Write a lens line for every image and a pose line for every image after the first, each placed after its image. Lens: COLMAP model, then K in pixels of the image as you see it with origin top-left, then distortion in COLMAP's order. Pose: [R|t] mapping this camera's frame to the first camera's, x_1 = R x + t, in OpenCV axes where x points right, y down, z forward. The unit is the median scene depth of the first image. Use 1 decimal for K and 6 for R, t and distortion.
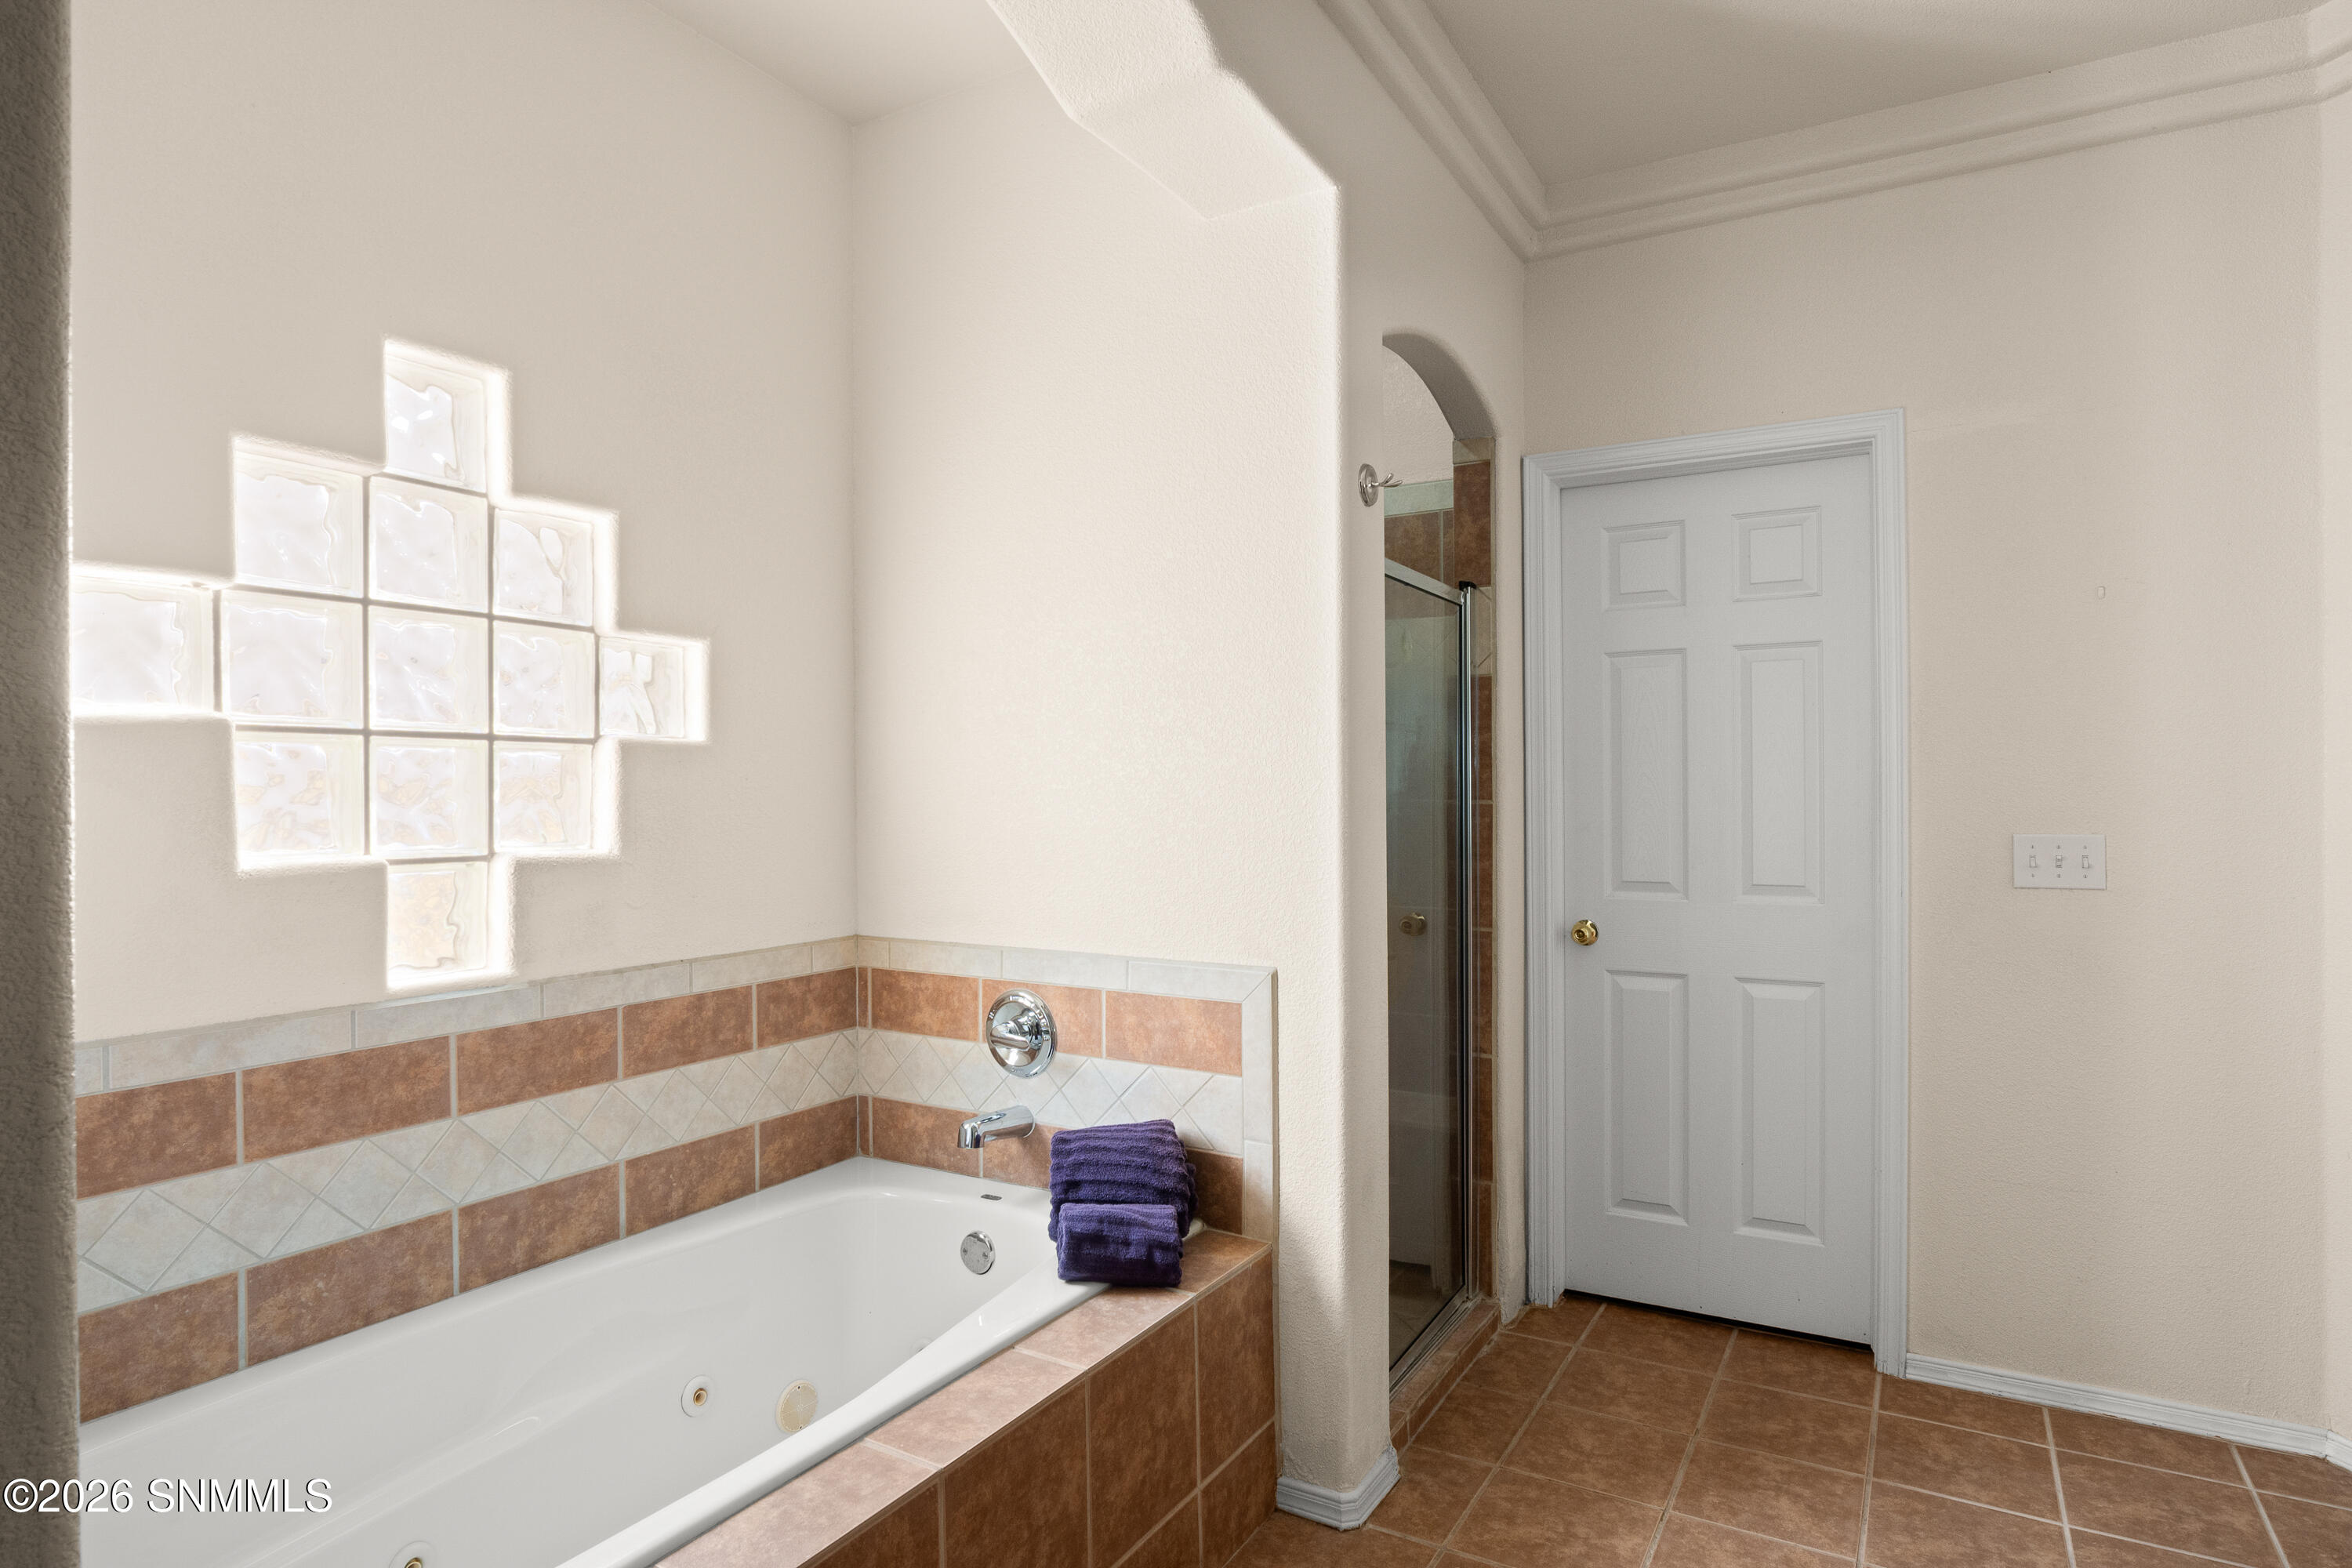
lens RADIAL K [[1266.1, 0, 1178.0], [0, 1266.1, 791.3], [0, 0, 1]] dist [-0.005737, 0.003087]
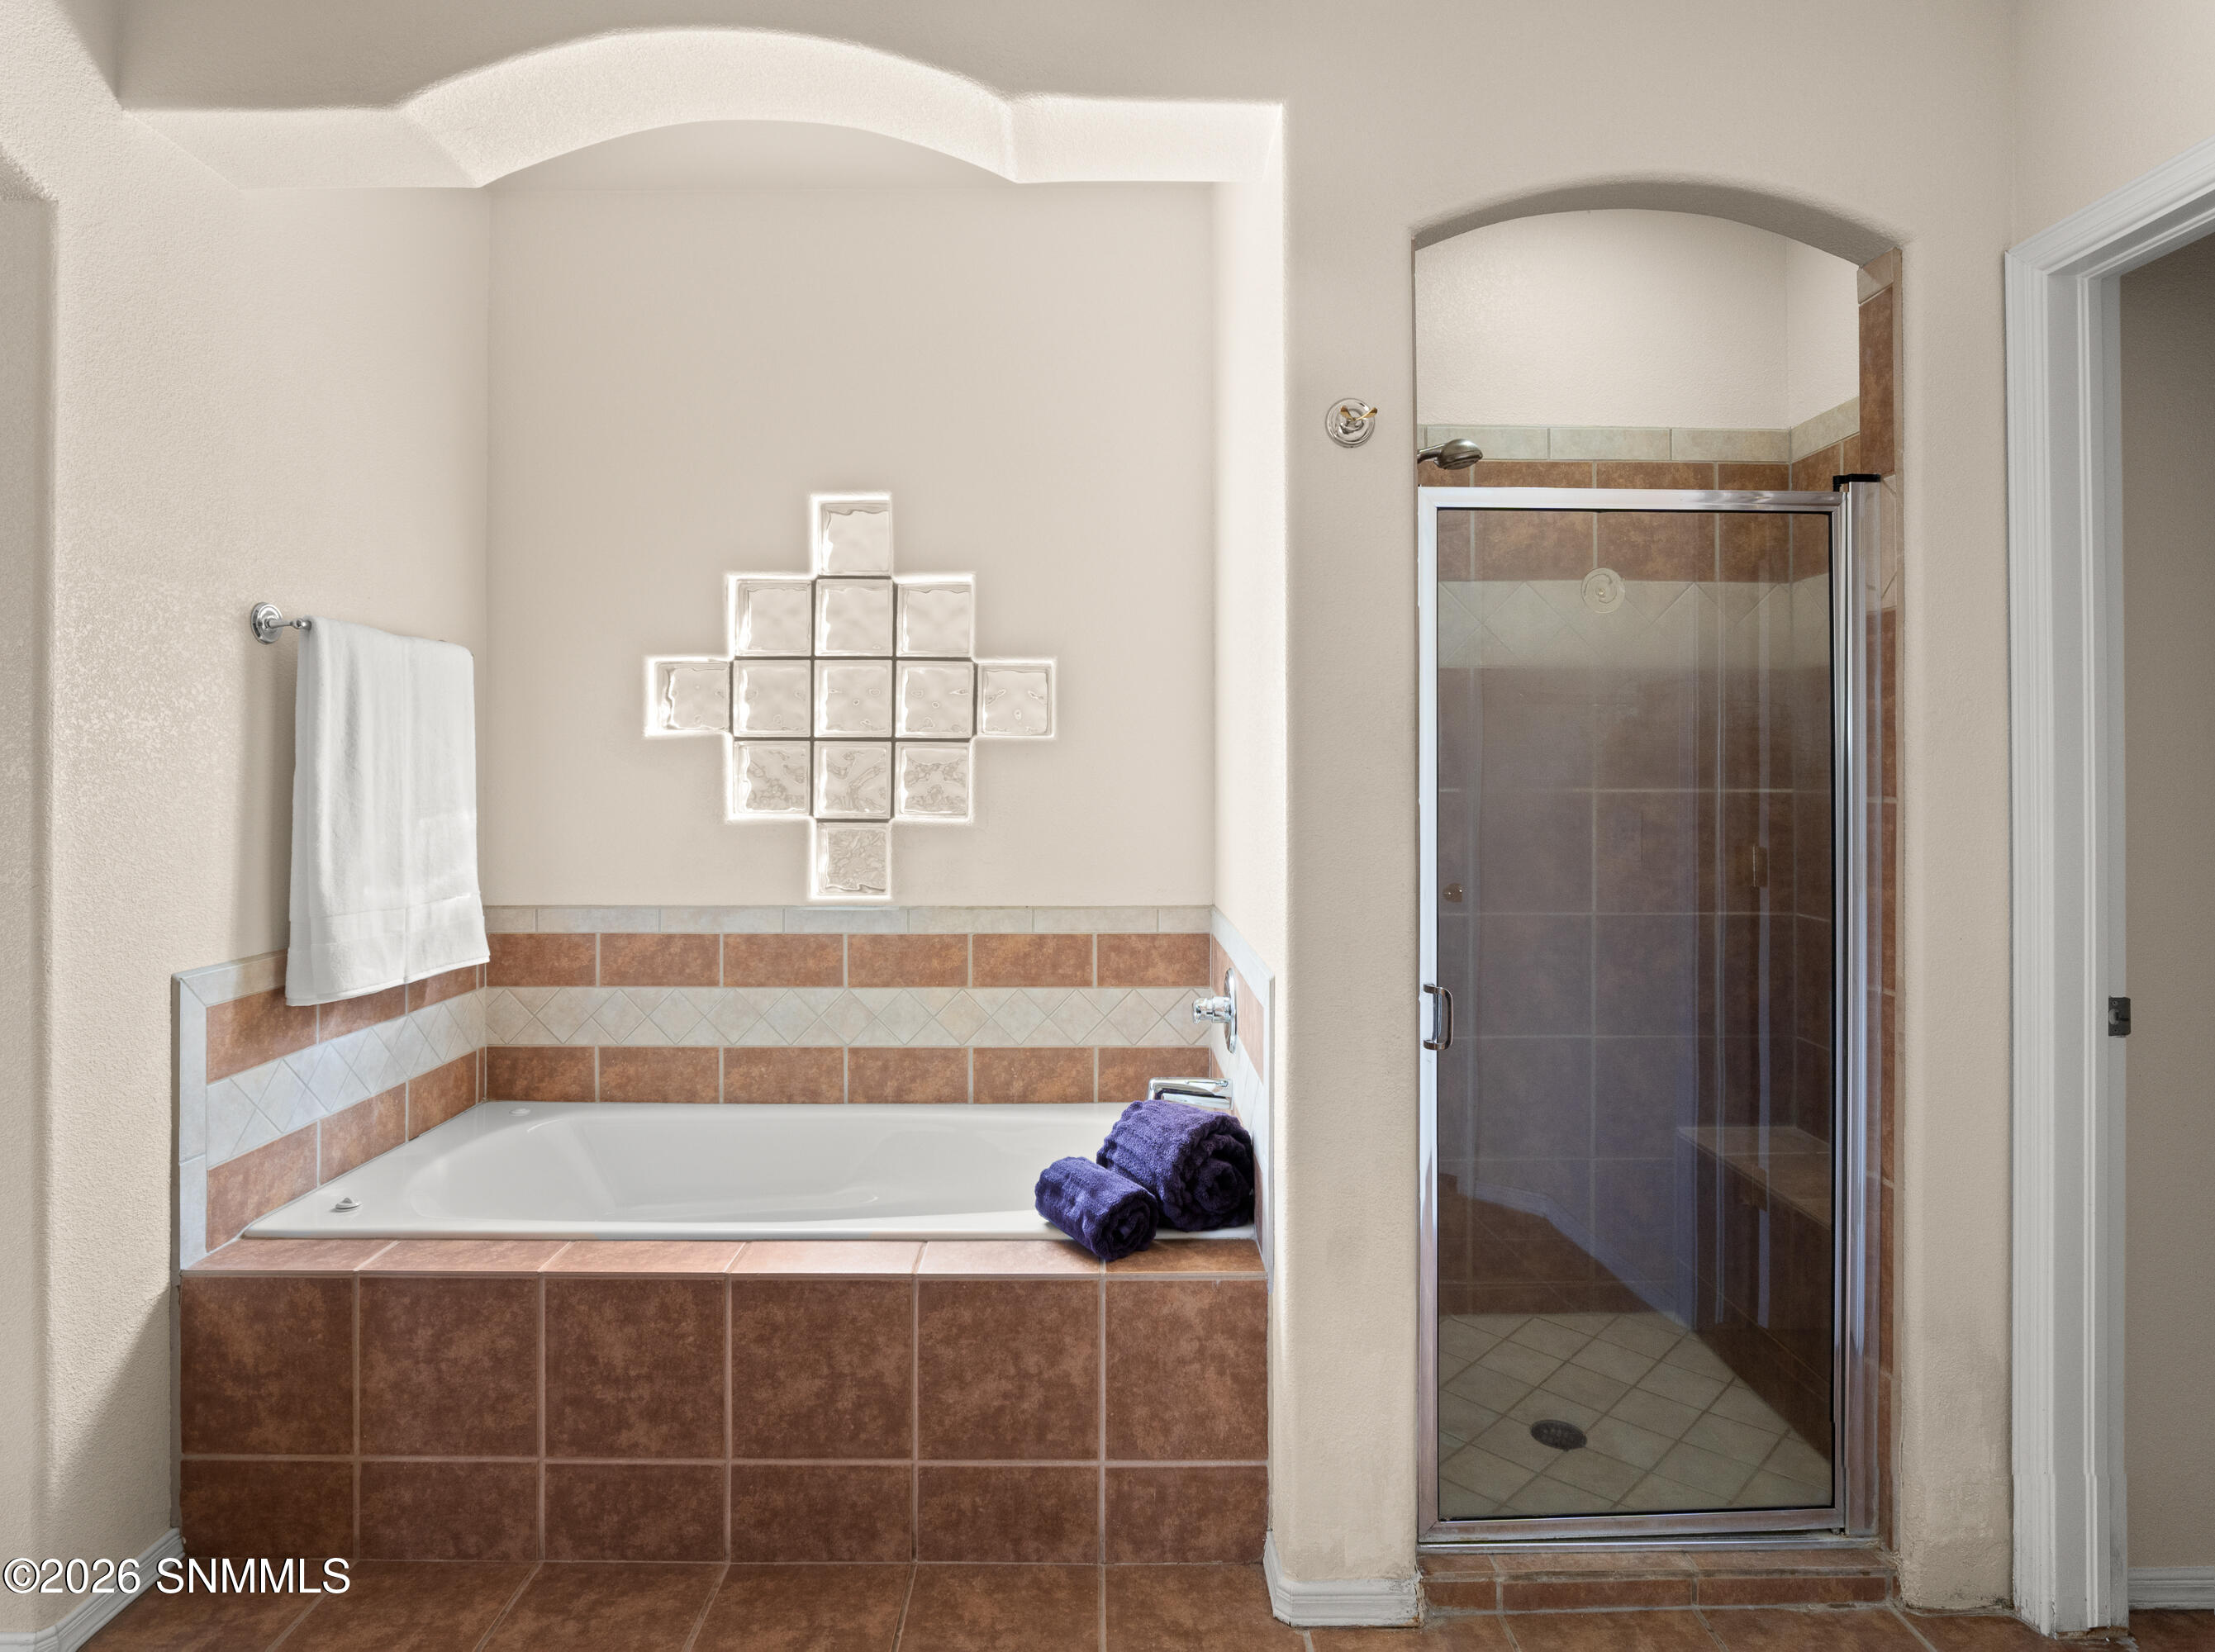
lens RADIAL K [[1222.5, 0, 1126.2], [0, 1222.5, 759.9], [0, 0, 1]] dist [-0.015618, 0.001592]
pose [[0.531601, -0.005768, -0.846975, 0.794745], [-0.004487, 0.999944, -0.009626, -0.006385], [0.846983, 0.008917, 0.531545, 0.452521]]
